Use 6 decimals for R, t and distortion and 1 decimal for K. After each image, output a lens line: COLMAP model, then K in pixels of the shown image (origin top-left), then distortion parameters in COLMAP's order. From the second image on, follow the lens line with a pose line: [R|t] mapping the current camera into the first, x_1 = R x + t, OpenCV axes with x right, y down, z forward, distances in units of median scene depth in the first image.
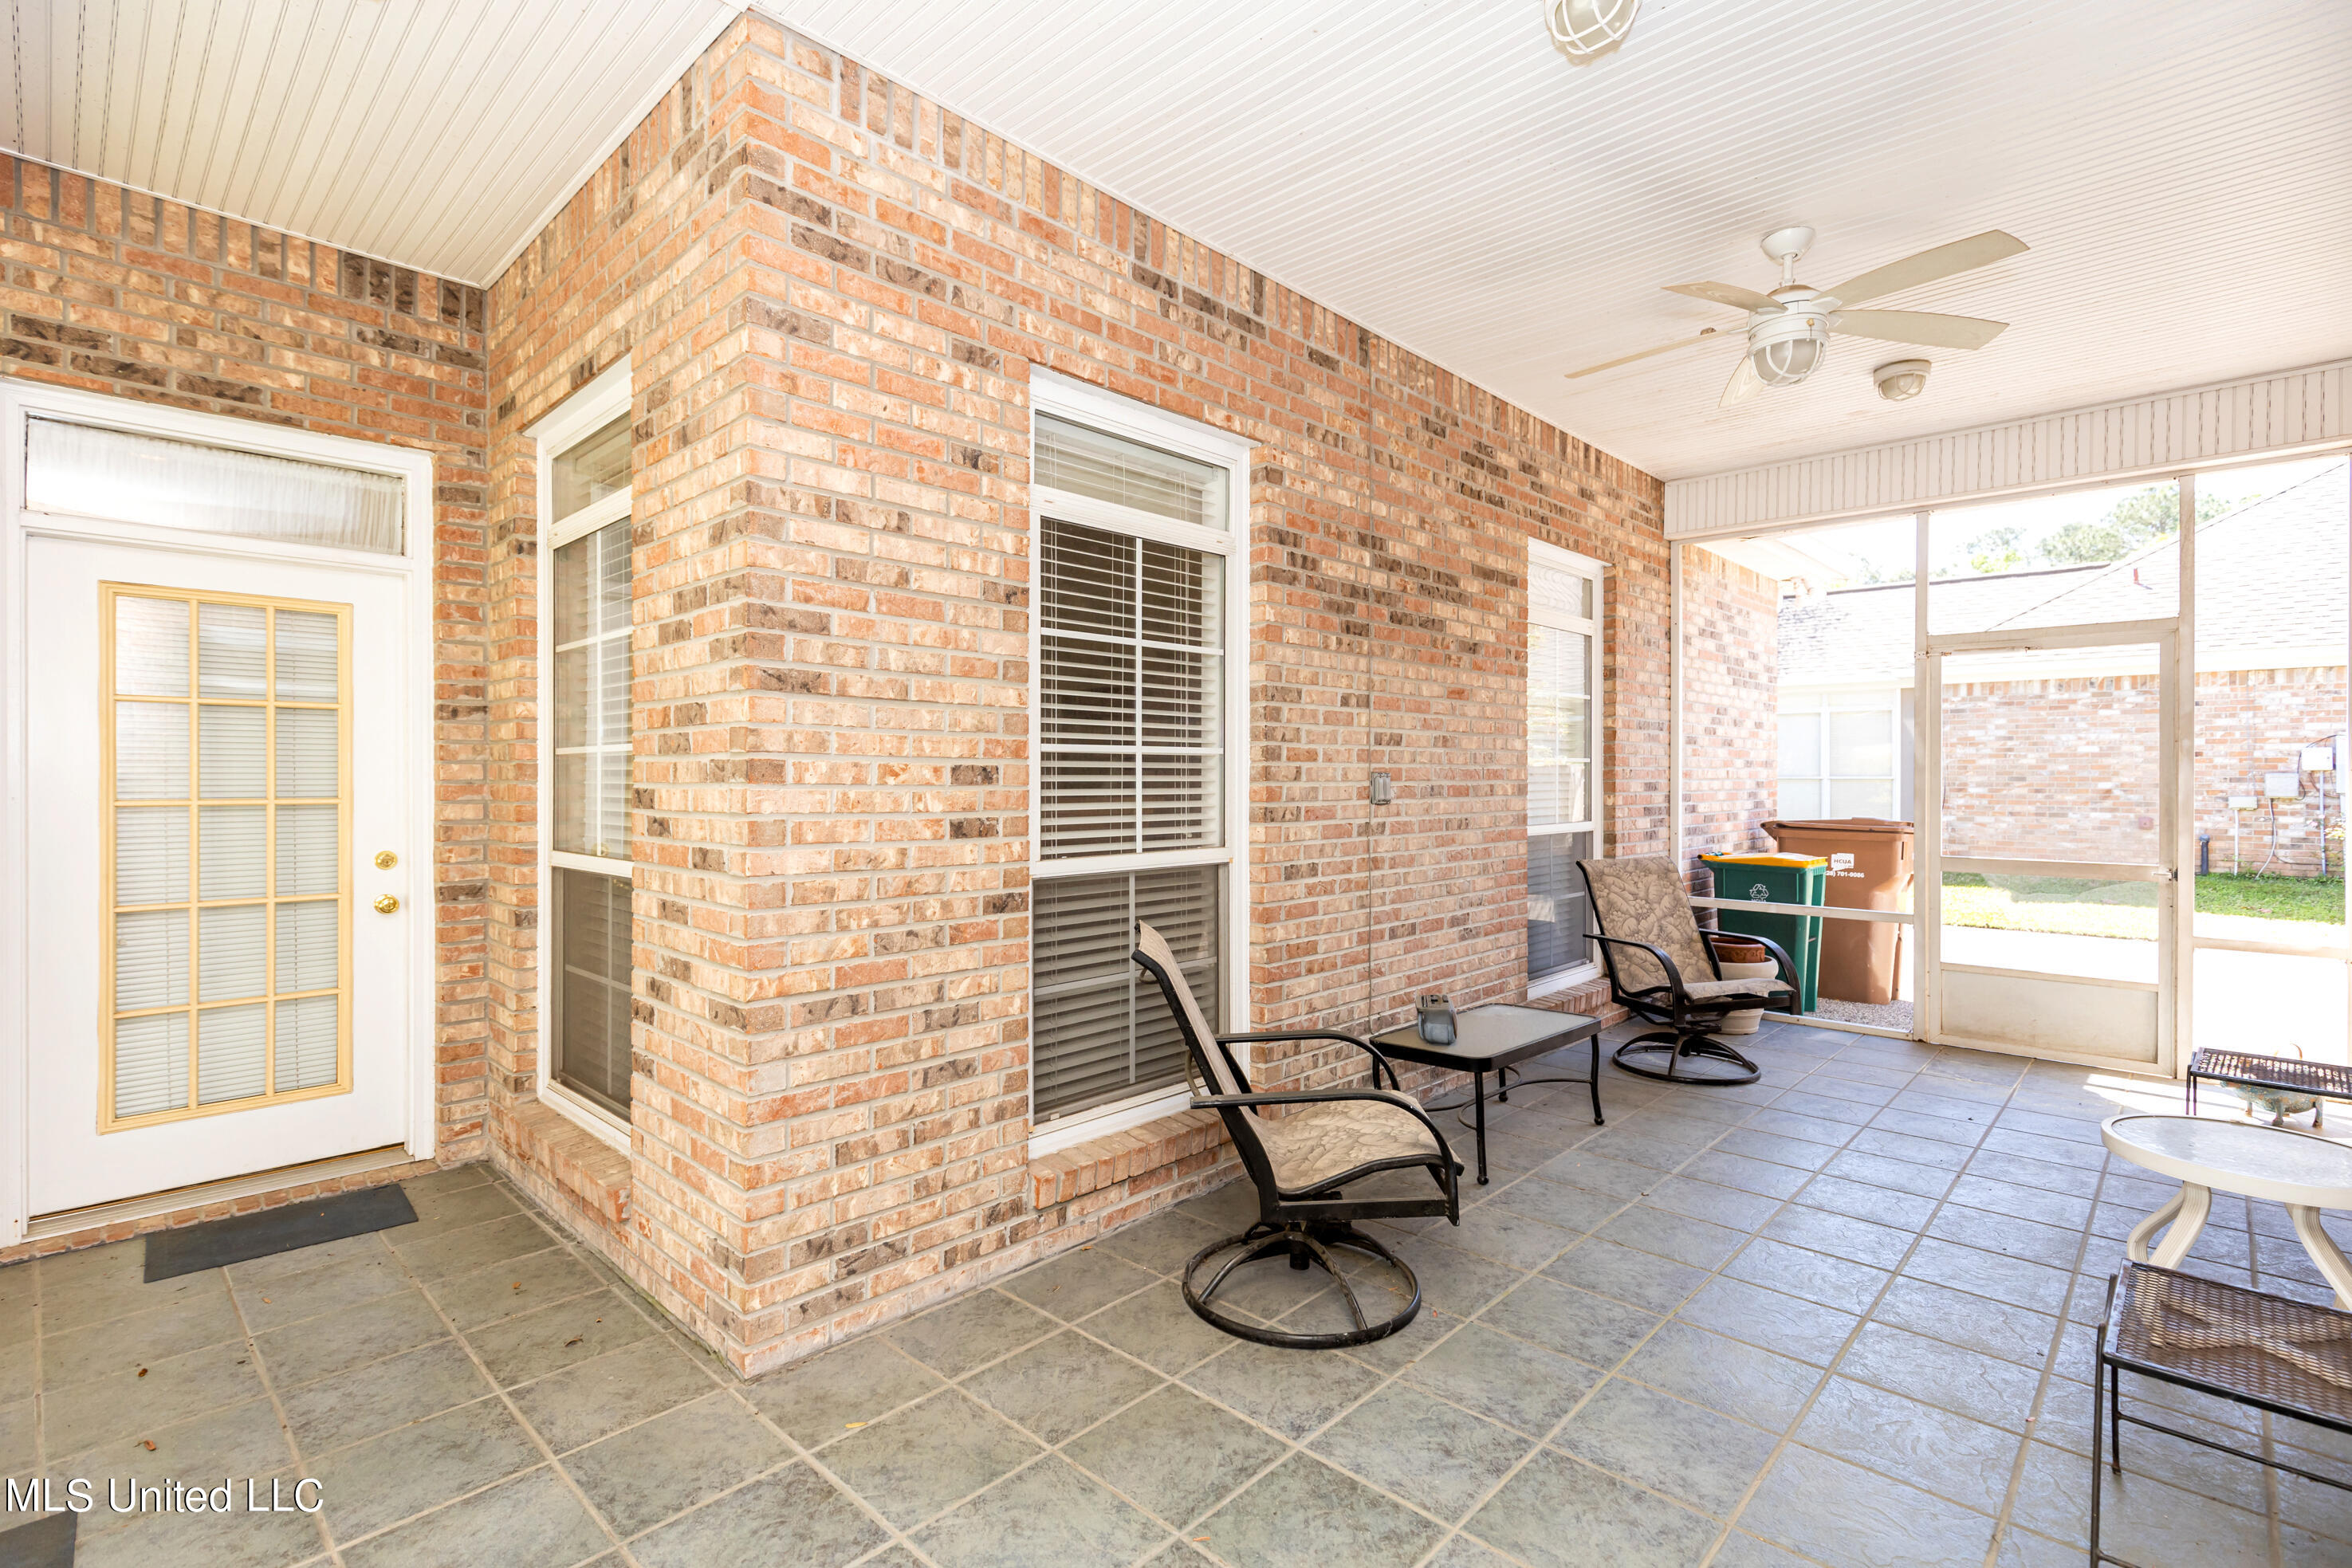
lens RADIAL K [[1069.9, 0, 1167.4], [0, 1069.9, 779.9], [0, 0, 1]] dist [-0.000290, -0.000219]
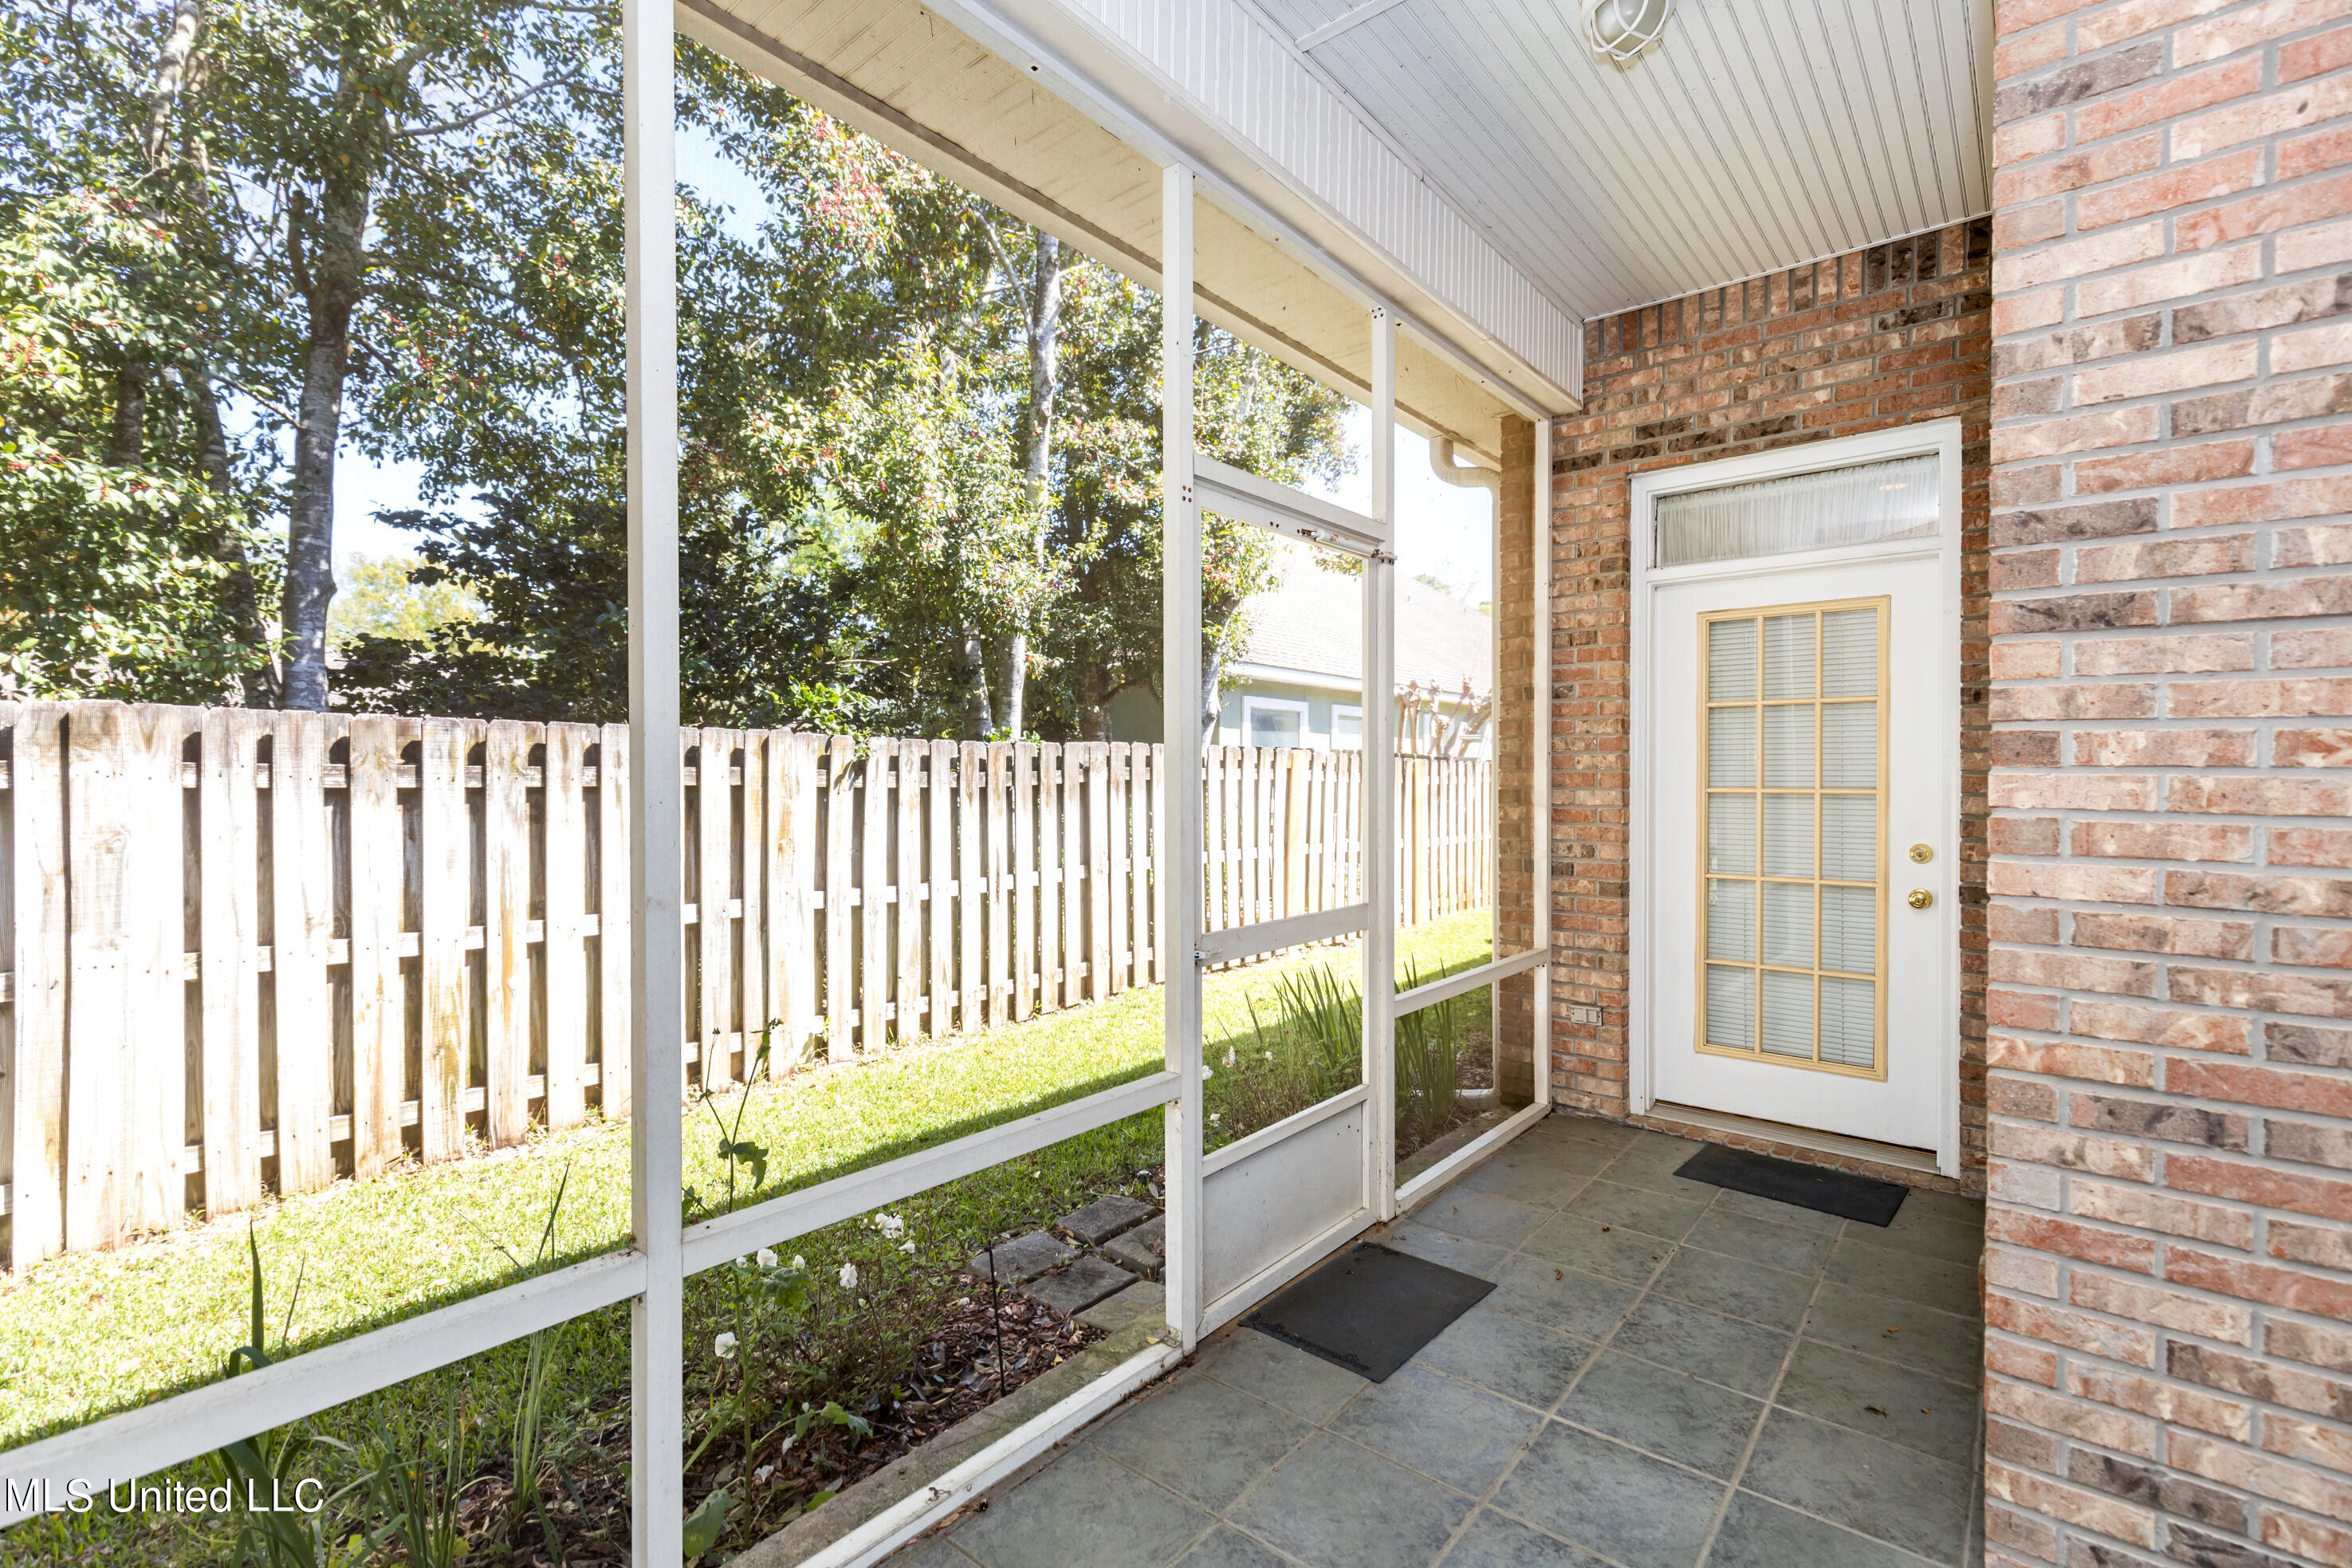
lens RADIAL K [[1069.9, 0, 1165.7], [0, 1069.9, 785.8], [0, 0, 1]] dist [-0.000290, -0.000219]
pose [[0.067408, 0.007507, -0.997697, 0.271241], [-0.002128, 0.999971, 0.007380, 0.011628], [0.997723, 0.001626, 0.067422, 0.363700]]
